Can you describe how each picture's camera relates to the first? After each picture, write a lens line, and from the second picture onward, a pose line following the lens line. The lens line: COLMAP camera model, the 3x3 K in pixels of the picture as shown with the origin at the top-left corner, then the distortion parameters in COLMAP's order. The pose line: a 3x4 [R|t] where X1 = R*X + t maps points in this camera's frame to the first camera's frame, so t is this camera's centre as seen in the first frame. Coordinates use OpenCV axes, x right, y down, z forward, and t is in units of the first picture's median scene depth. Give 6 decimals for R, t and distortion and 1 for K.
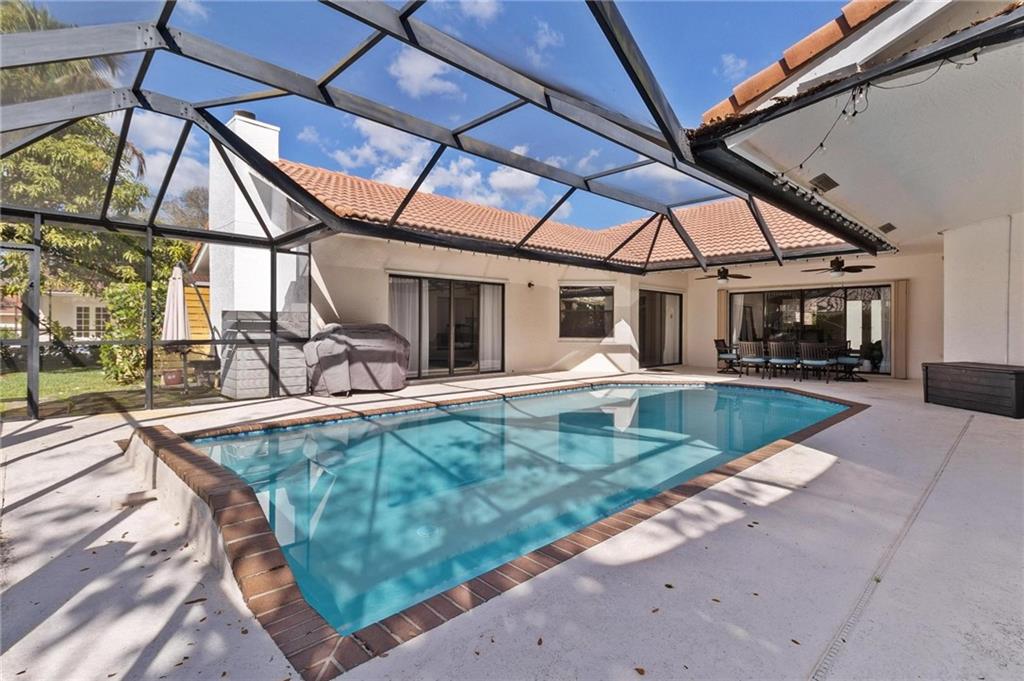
lens RADIAL K [[491.1, 0, 512.2], [0, 491.1, 334.1], [0, 0, 1]] dist [0.005297, 0.000454]
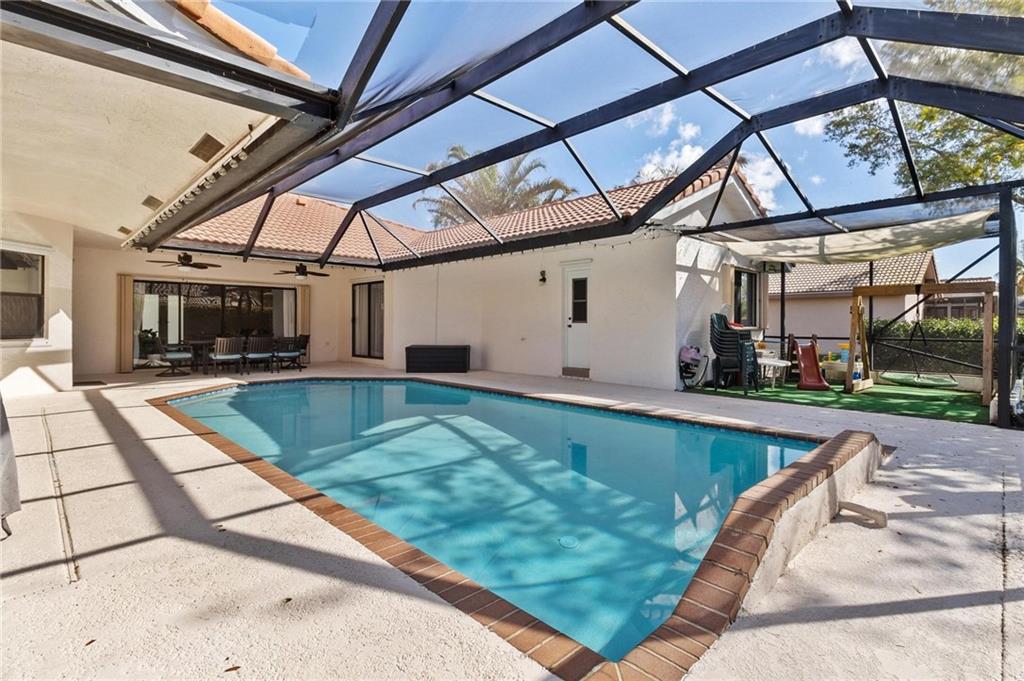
lens RADIAL K [[491.1, 0, 511.7], [0, 491.1, 331.7], [0, 0, 1]] dist [0.005297, 0.000454]
pose [[-0.010856, -0.018857, 0.999763, -0.476300], [0.007367, 0.999794, 0.018937, -0.010424], [-0.999914, 0.007571, -0.010715, 0.473838]]
